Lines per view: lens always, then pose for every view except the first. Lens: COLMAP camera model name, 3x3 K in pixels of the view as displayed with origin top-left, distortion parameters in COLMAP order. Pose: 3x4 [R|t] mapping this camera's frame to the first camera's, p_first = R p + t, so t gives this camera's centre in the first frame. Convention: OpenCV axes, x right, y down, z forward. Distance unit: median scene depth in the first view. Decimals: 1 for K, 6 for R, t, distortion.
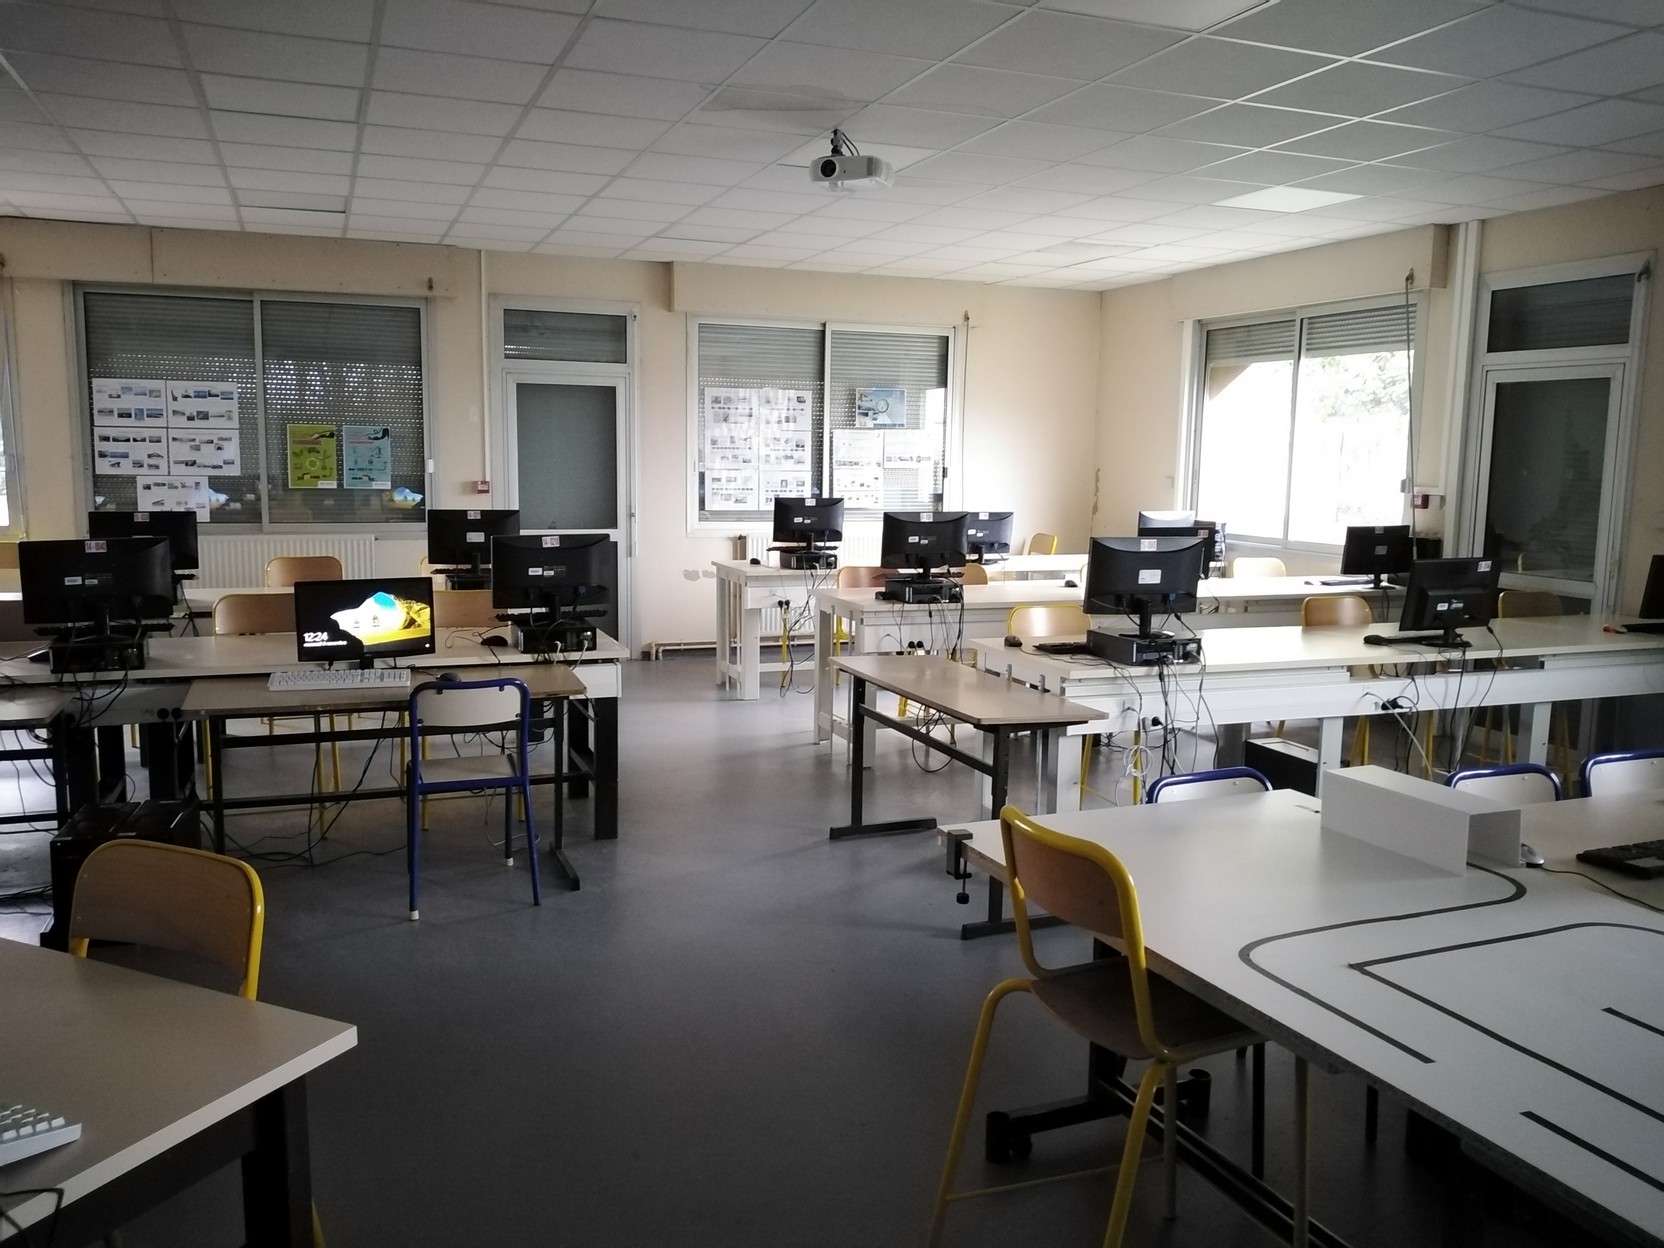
lens RADIAL K [[1303.9, 0, 829.5], [0, 1303.9, 624.9], [0, 0, 1]] dist [0.086312, -0.186759]
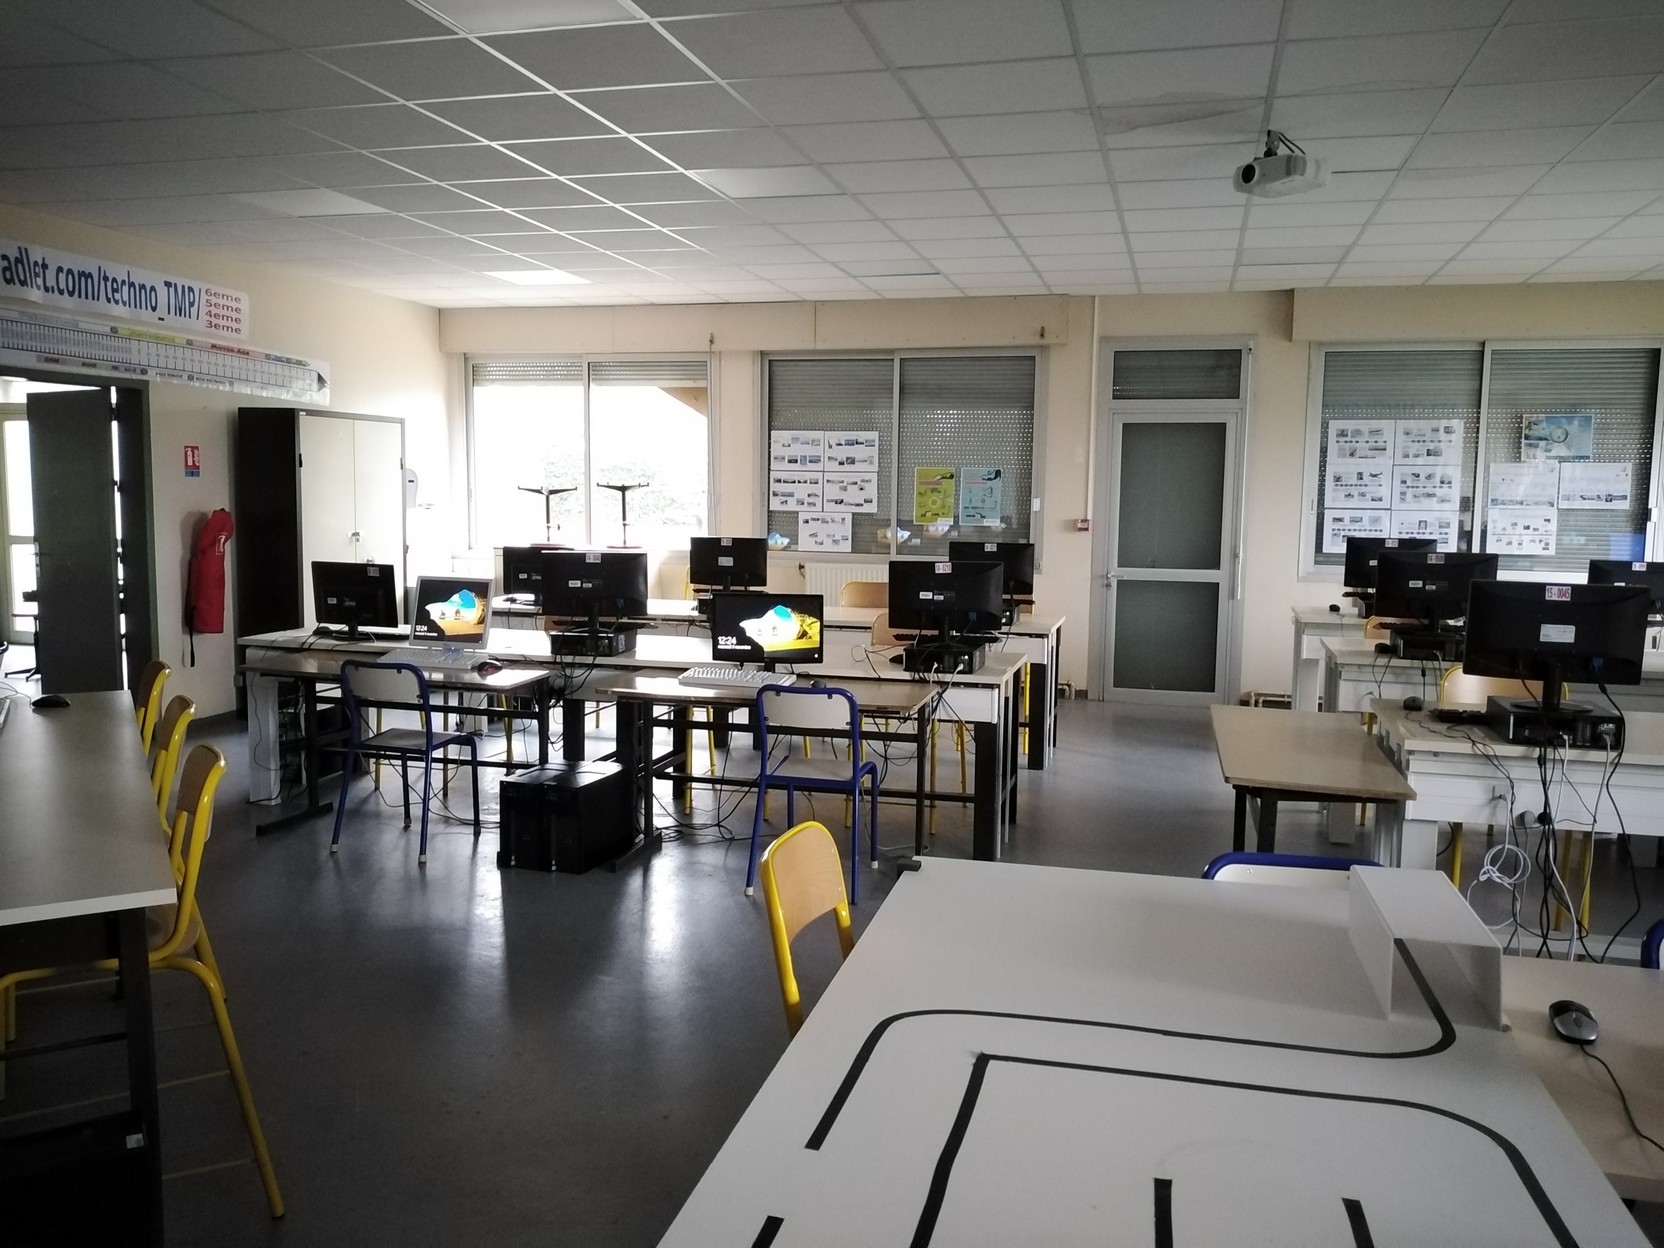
lens RADIAL K [[1303.9, 0, 829.5], [0, 1303.9, 624.9], [0, 0, 1]] dist [0.086312, -0.186759]
pose [[0.808484, 0.057161, -0.585735, 0.198477], [-0.078873, 0.996817, -0.011590, 0.000835], [0.583208, 0.055569, 0.810420, 0.061245]]
